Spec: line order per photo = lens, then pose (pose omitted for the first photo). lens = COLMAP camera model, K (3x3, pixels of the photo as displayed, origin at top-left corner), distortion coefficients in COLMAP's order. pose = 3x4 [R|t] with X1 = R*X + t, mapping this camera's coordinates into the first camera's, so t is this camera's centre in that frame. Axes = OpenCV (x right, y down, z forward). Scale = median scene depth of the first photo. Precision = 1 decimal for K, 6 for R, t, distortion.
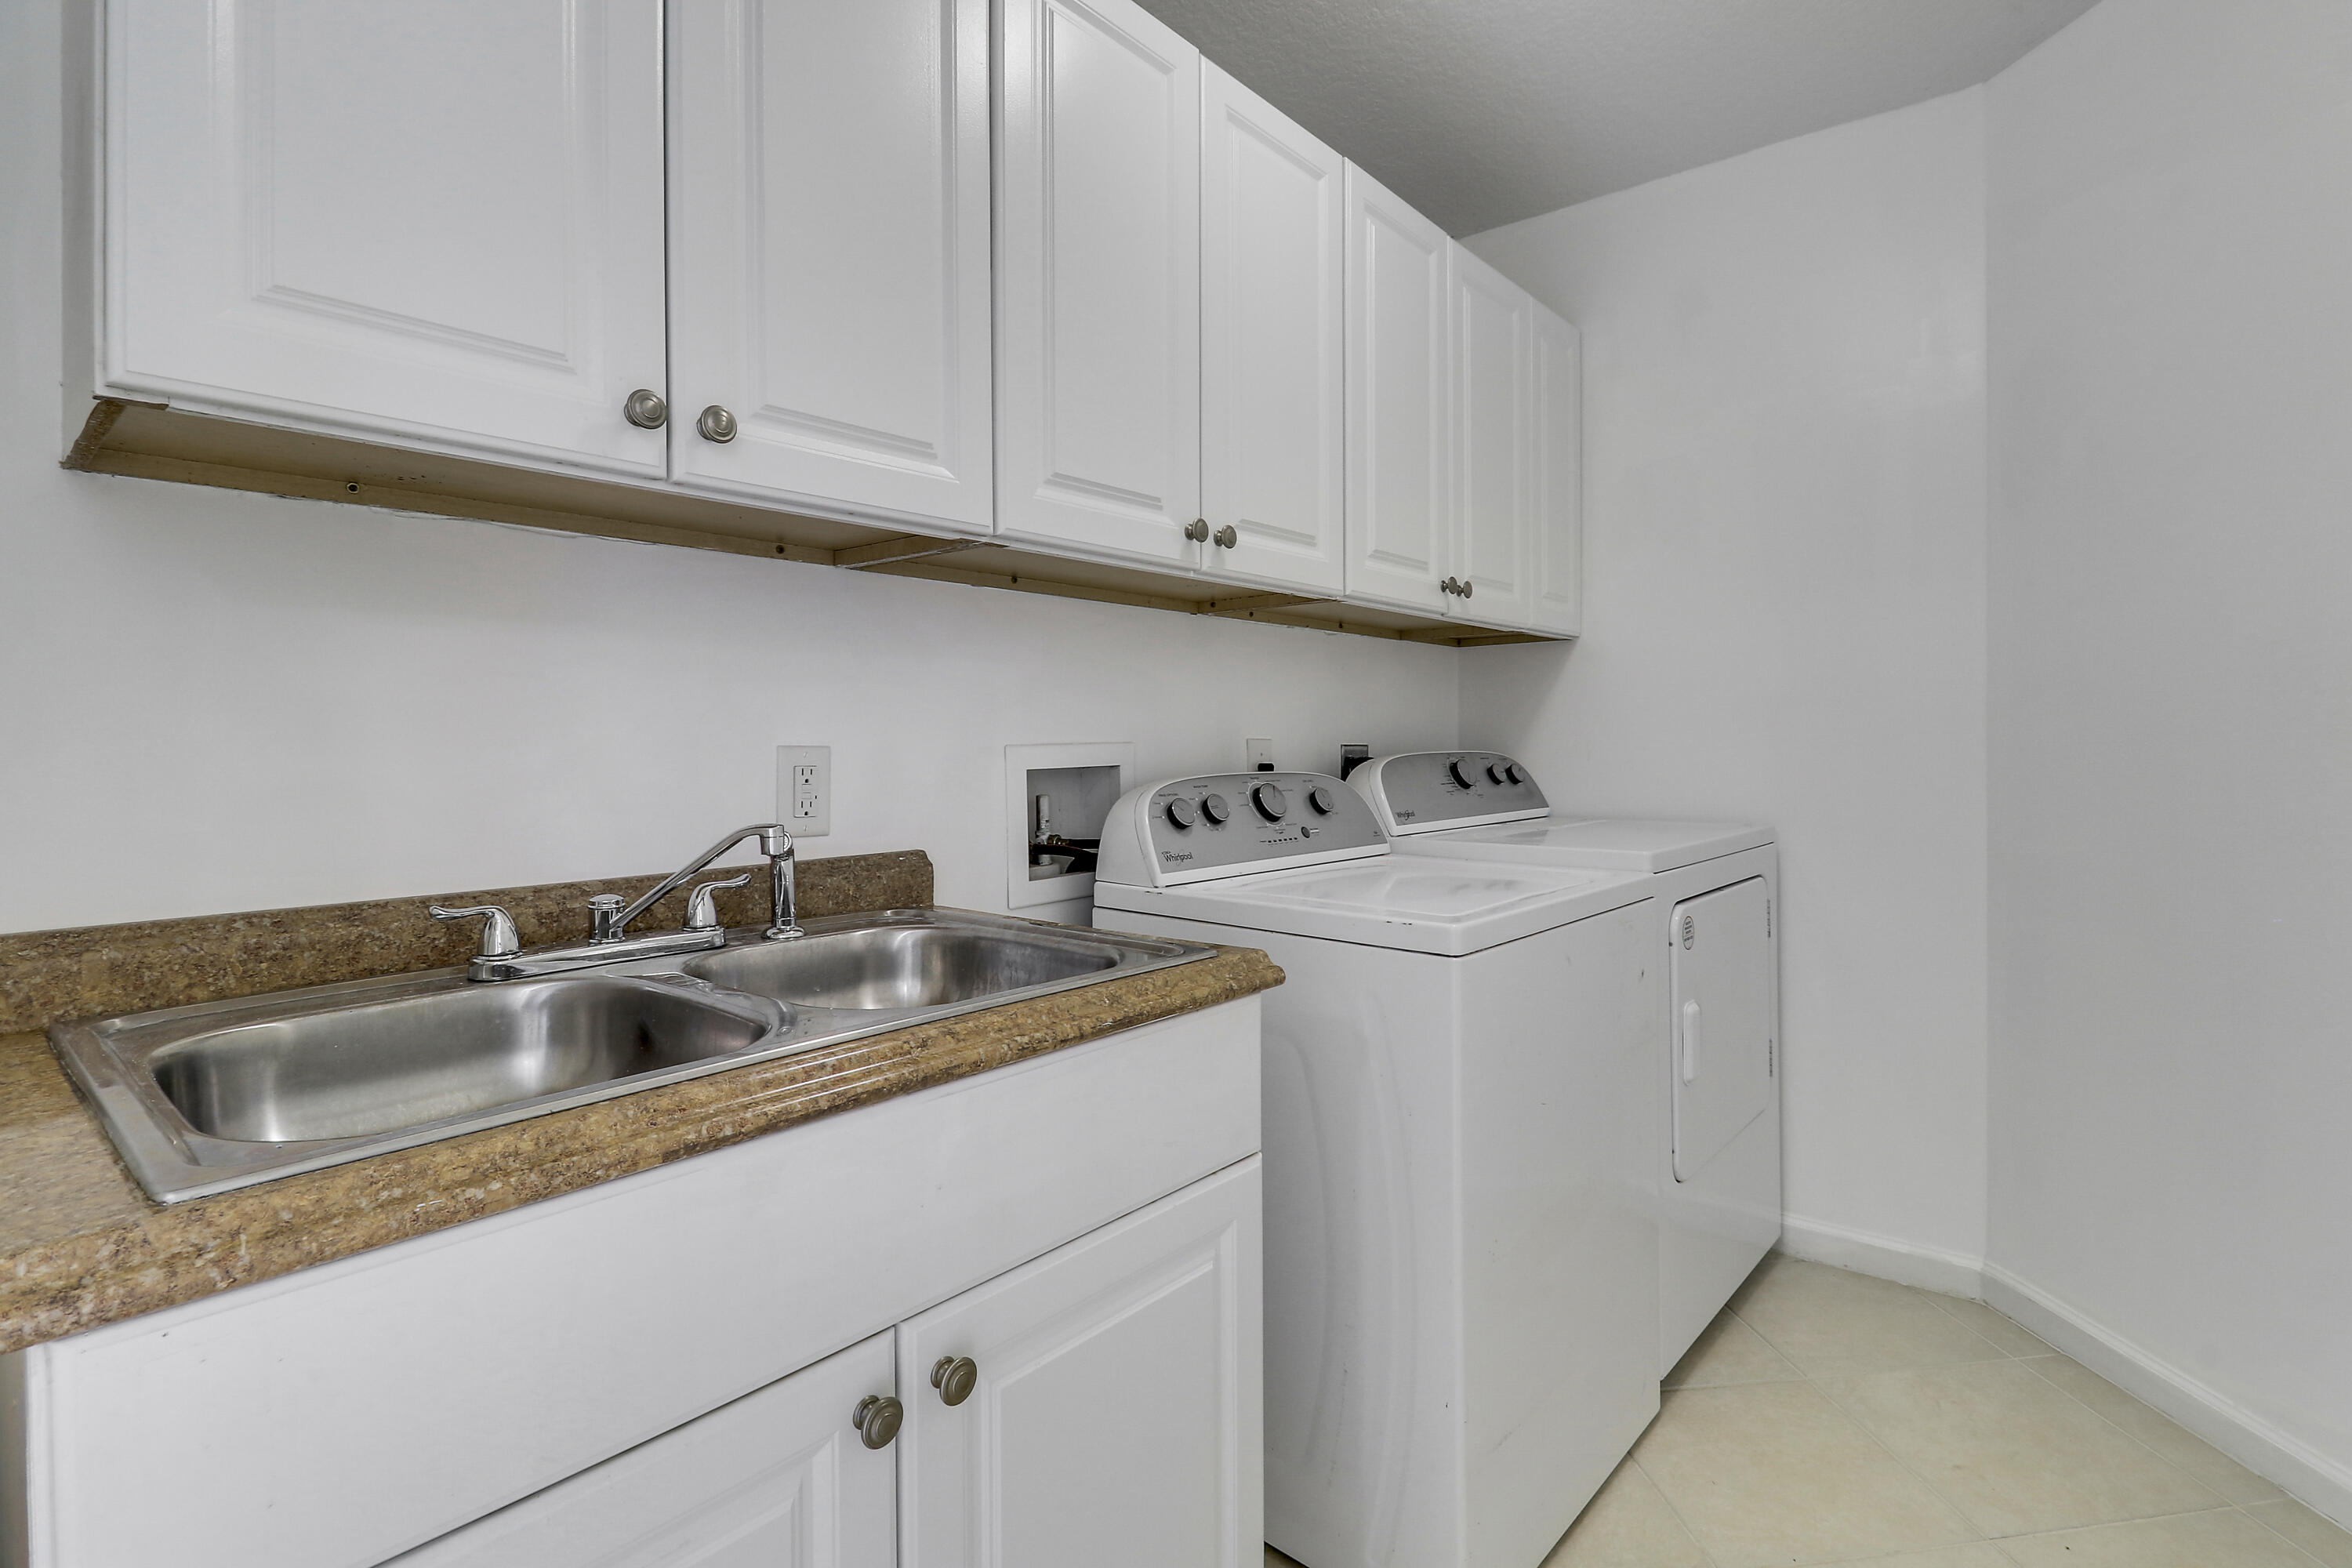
lens RADIAL K [[1129.9, 0, 1177.2], [0, 1129.9, 760.9], [0, 0, 1]] dist [0.010086, -0.001238]
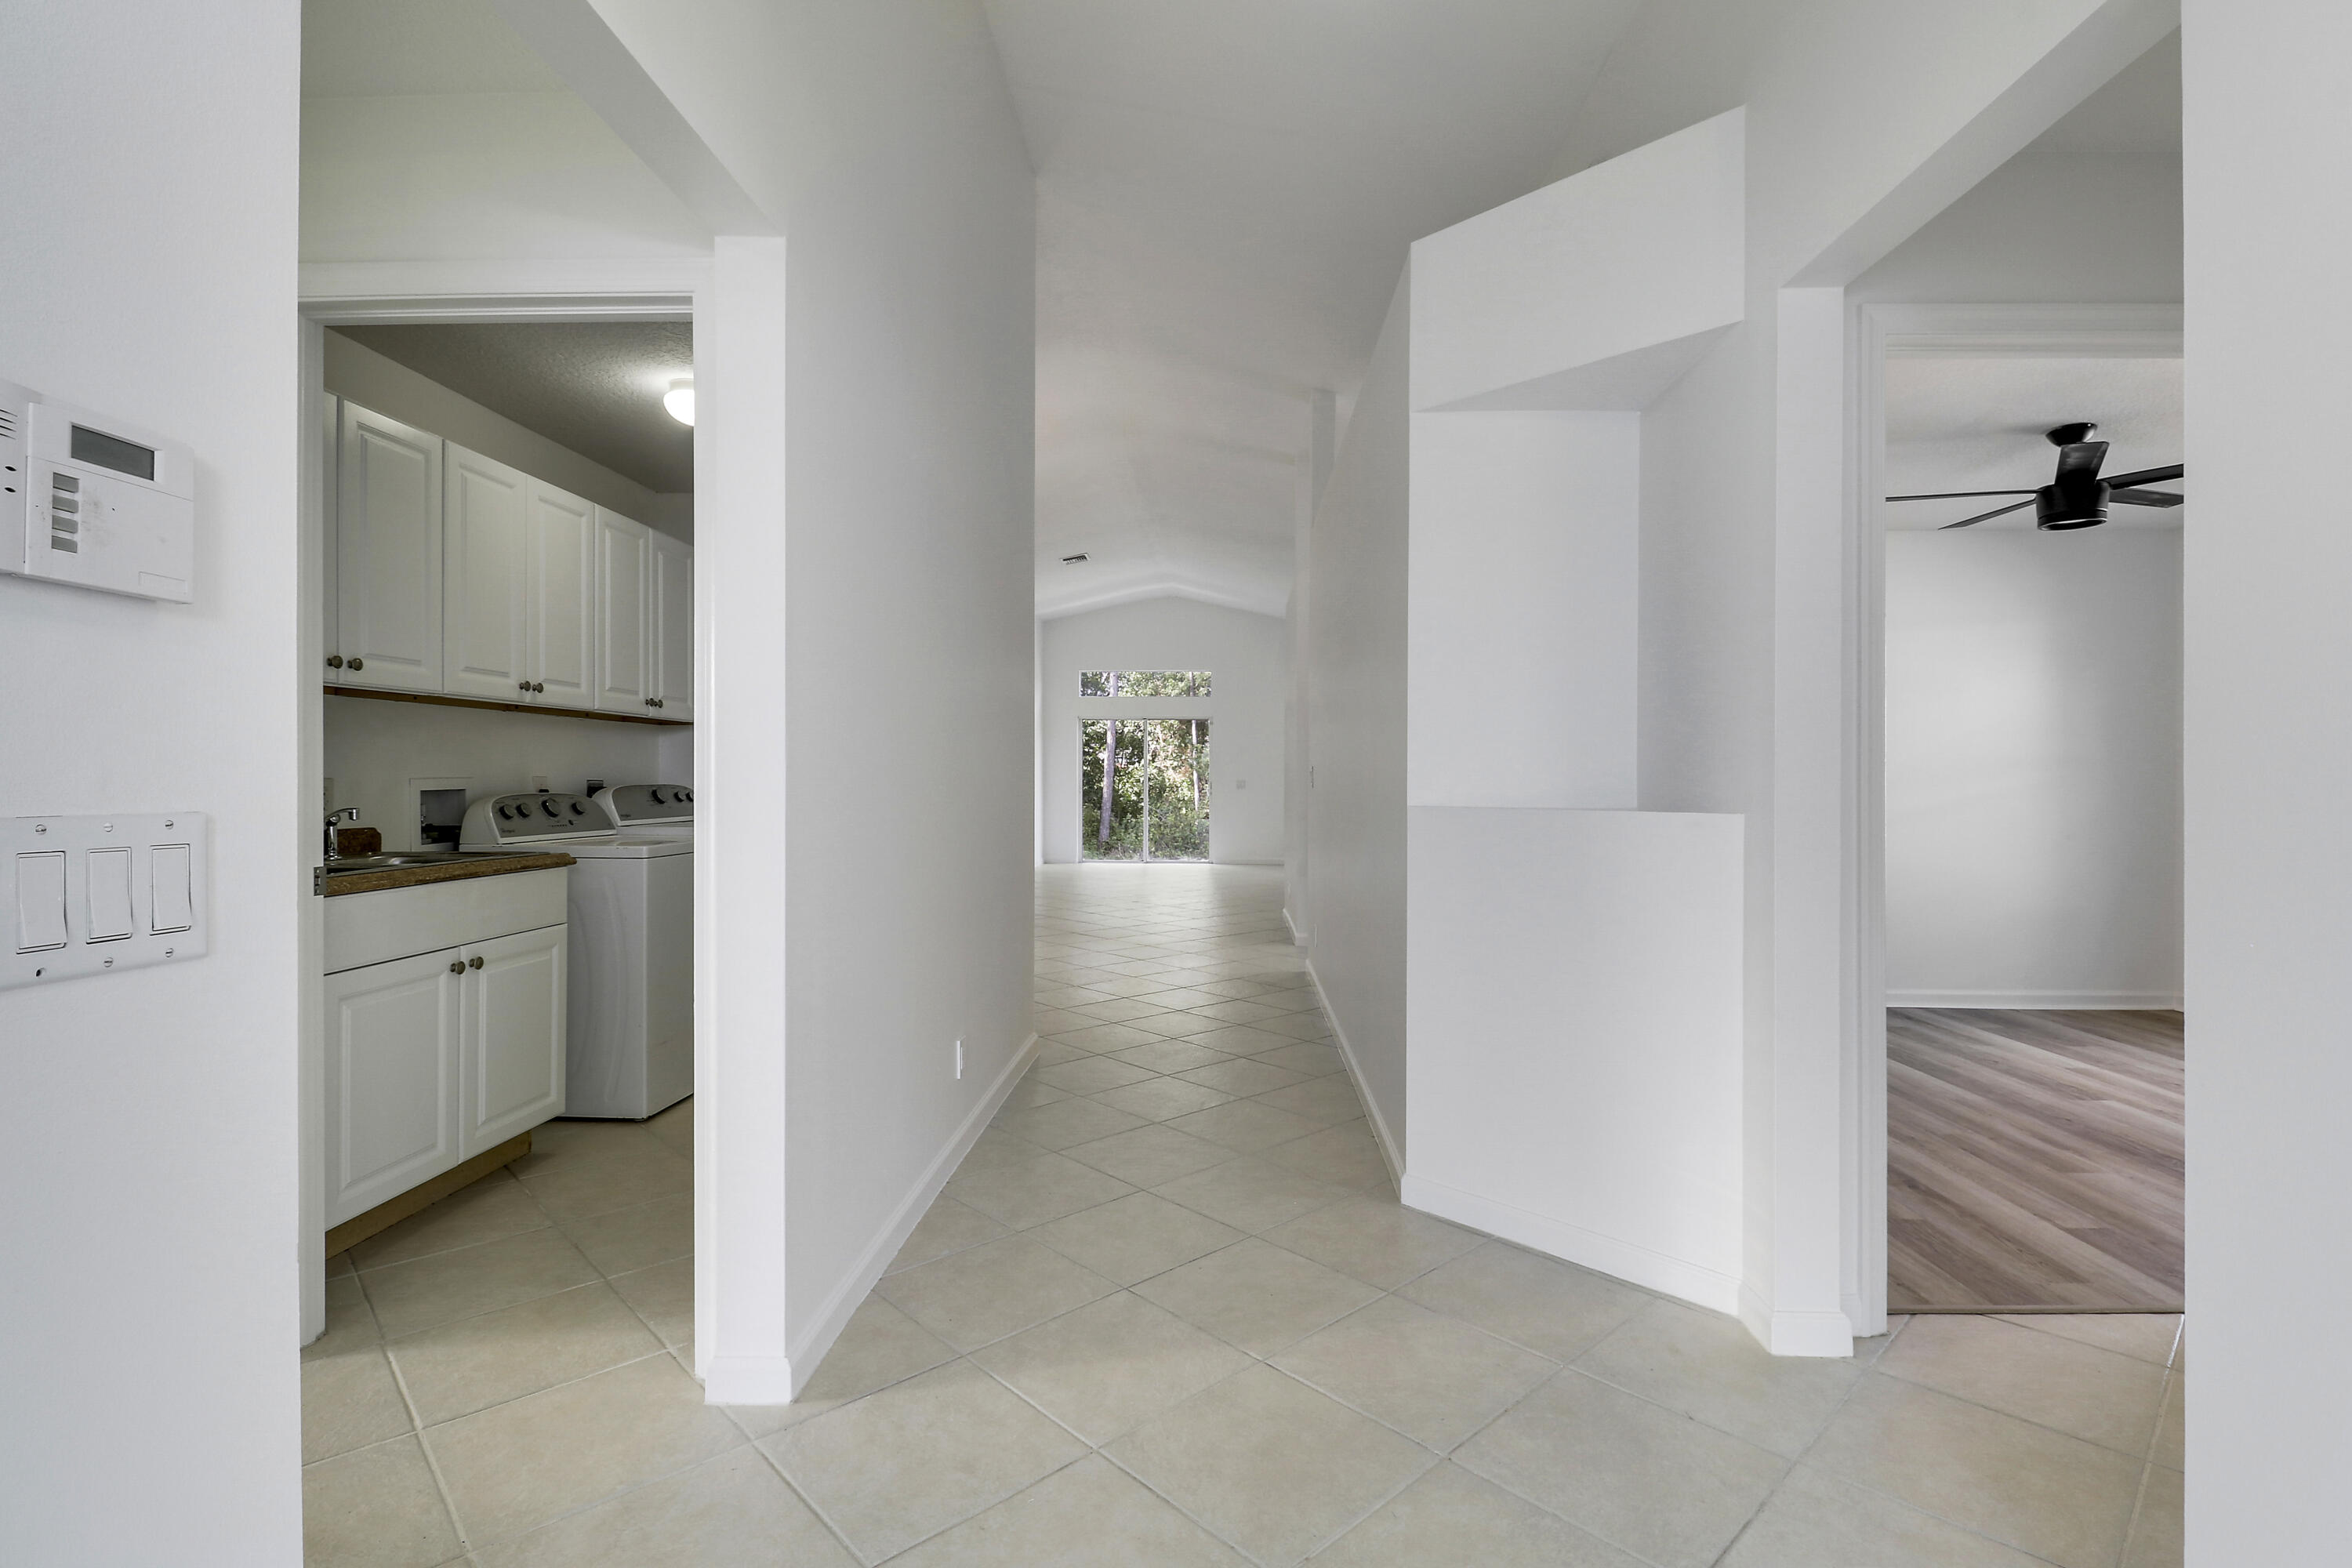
lens RADIAL K [[1129.9, 0, 1185.9], [0, 1129.9, 777.8], [0, 0, 1]] dist [0.010086, -0.001238]
pose [[0.793164, 0.008193, 0.608953, -0.273235], [0.003750, 0.999825, -0.018336, 0.026636], [-0.608997, 0.016827, 0.792994, -1.405077]]
